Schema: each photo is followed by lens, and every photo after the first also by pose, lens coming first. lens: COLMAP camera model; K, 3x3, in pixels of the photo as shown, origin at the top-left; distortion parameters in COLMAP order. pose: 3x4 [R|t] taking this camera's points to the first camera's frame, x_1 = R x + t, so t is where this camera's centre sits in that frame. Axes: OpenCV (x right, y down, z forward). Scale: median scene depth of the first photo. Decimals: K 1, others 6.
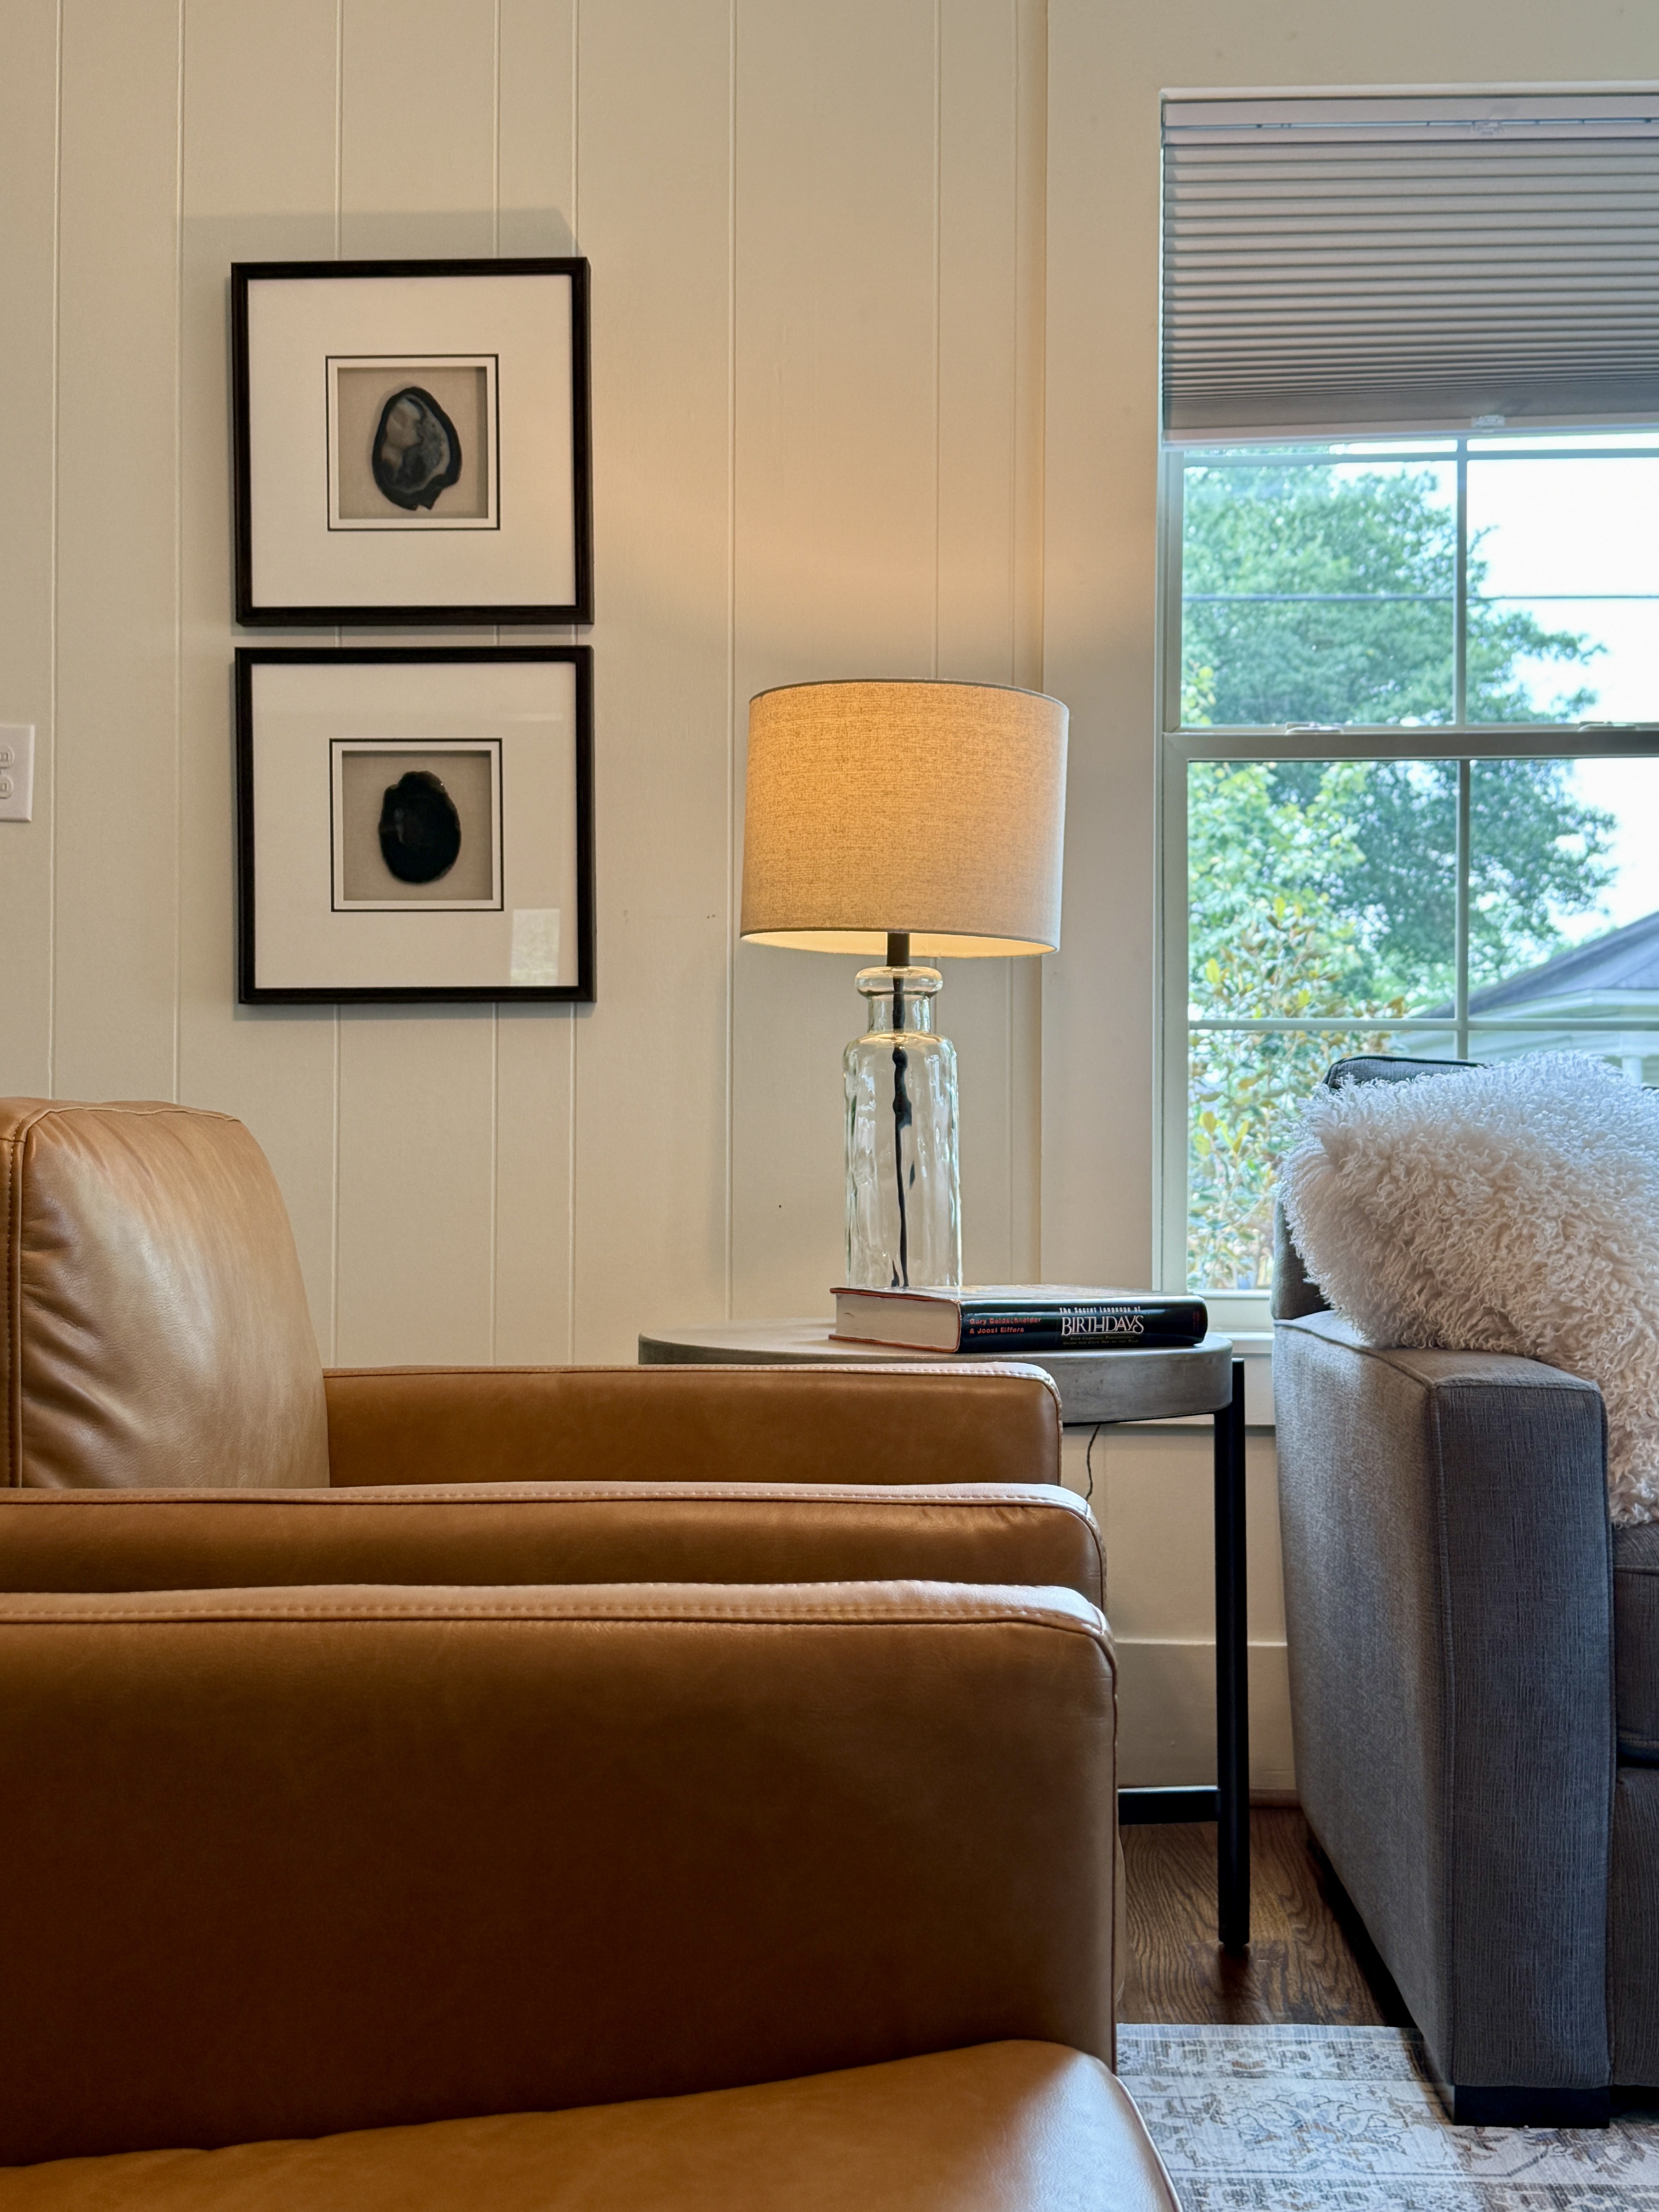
lens RADIAL K [[2440.6, 0, 835.7], [0, 2440.6, 1100.0], [0, 0, 1]] dist [0.091566, 0.000000]
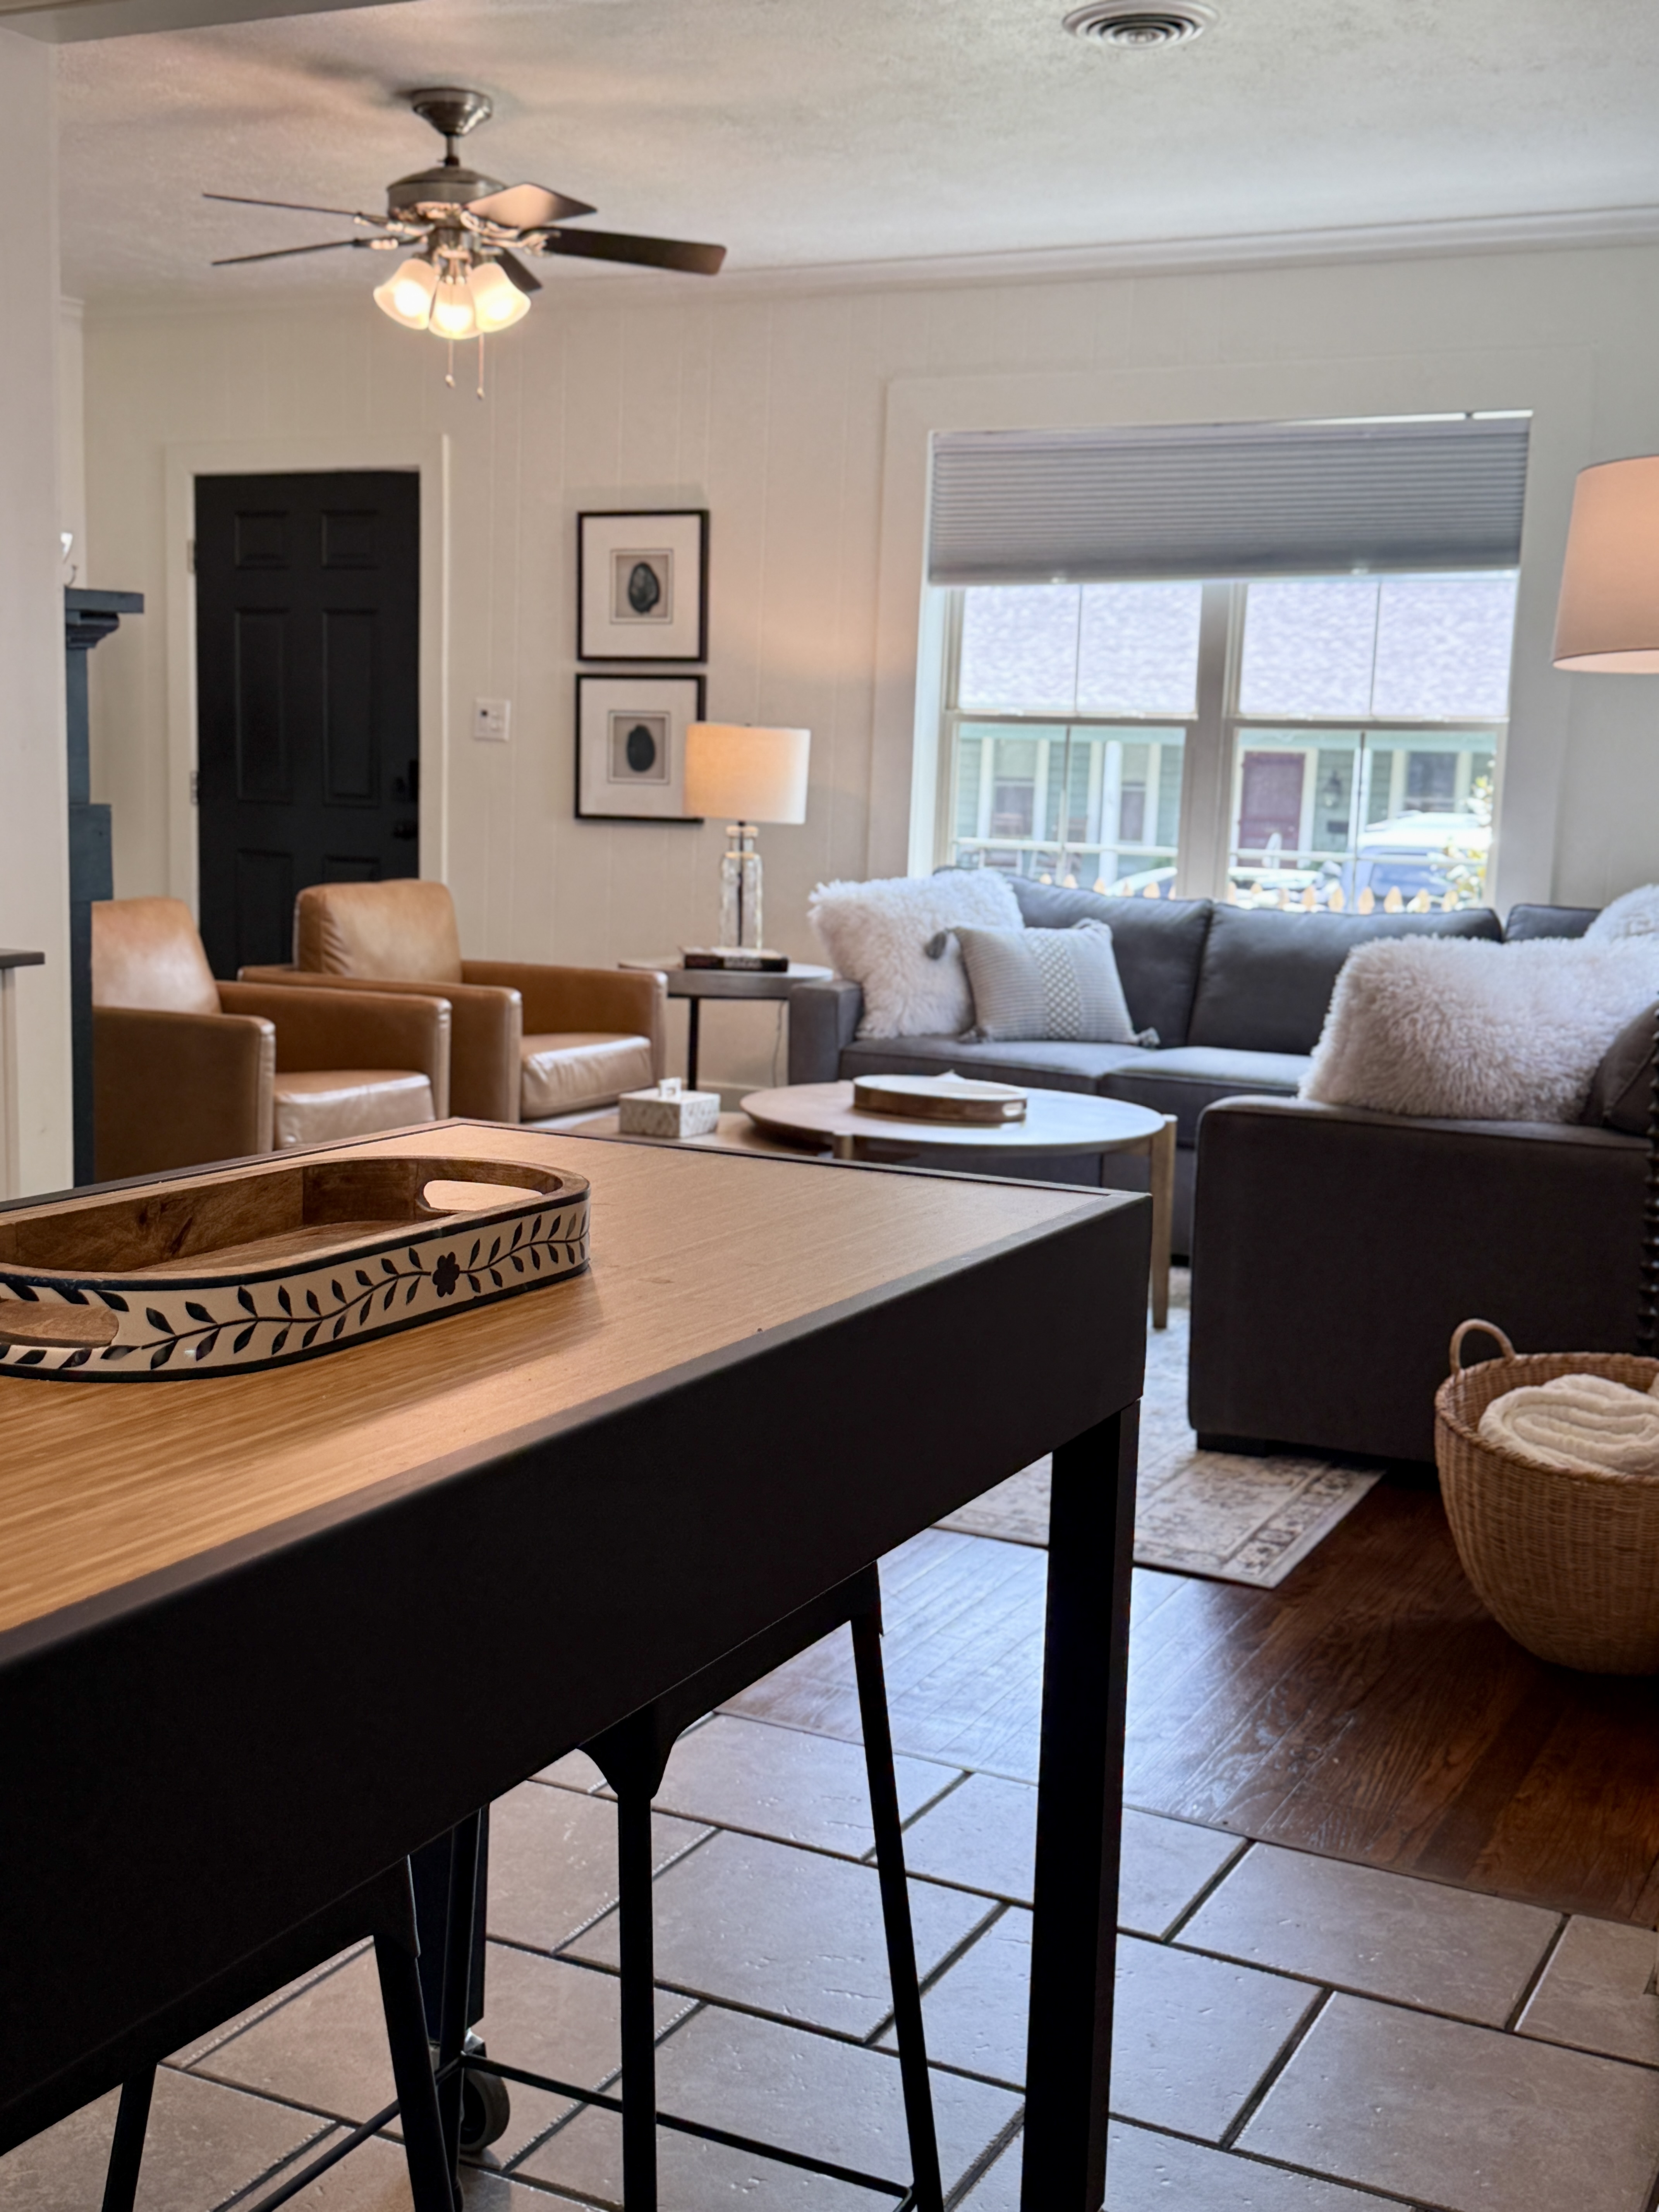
lens RADIAL K [[2512.5, 0, 822.3], [0, 2512.5, 1108.3], [0, 0, 1]] dist [0.157972, 0.000000]
pose [[0.914628, 0.081523, -0.395992, 1.009567], [-0.024037, 0.988692, 0.148023, -0.133215], [0.403581, -0.125867, 0.906245, -1.231925]]
